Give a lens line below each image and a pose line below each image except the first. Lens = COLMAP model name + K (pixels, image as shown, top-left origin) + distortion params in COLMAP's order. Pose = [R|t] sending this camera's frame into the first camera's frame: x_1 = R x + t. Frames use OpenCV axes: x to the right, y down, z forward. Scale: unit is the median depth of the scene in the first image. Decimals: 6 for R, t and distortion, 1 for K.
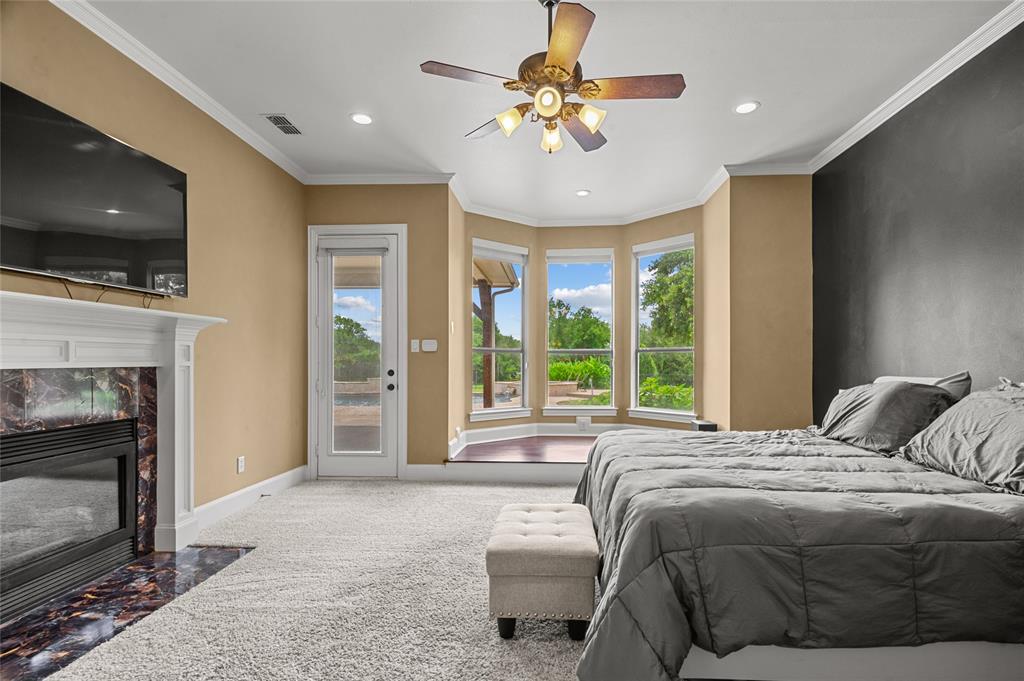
lens RADIAL K [[496.2, 0, 525.1], [0, 496.2, 364.9], [0, 0, 1]] dist [0.006922, -0.012542]
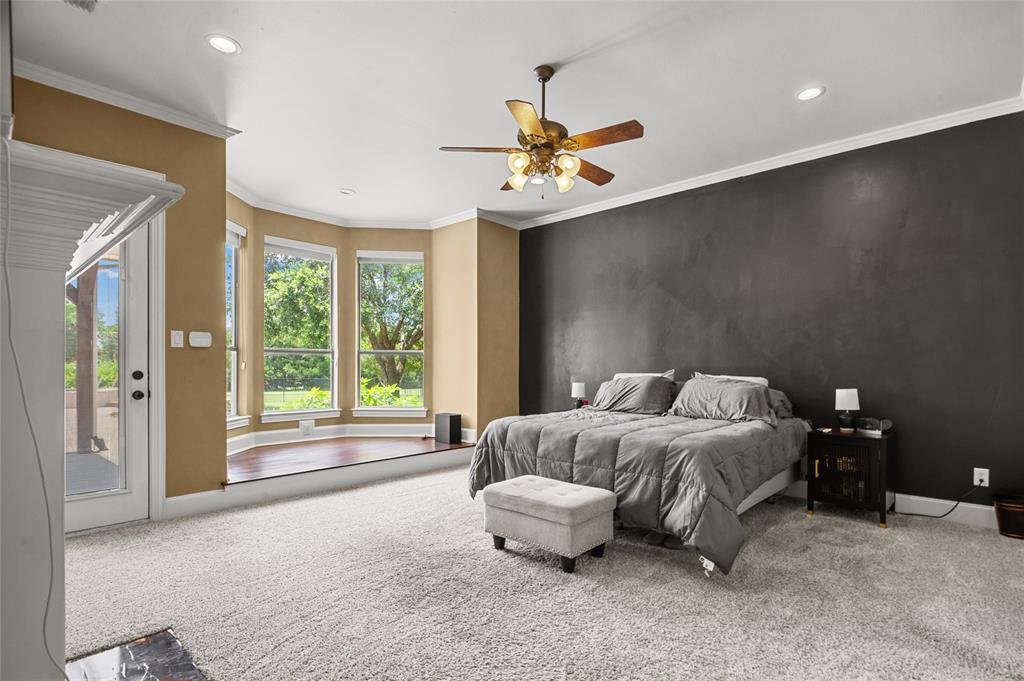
lens RADIAL K [[496.2, 0, 520.0], [0, 496.2, 368.5], [0, 0, 1]] dist [0.006922, -0.012542]
pose [[0.624024, 0.001046, 0.781404, -0.489191], [-0.003052, 0.999995, 0.001098, 0.003891], [-0.781399, -0.003070, 0.624024, 0.122389]]
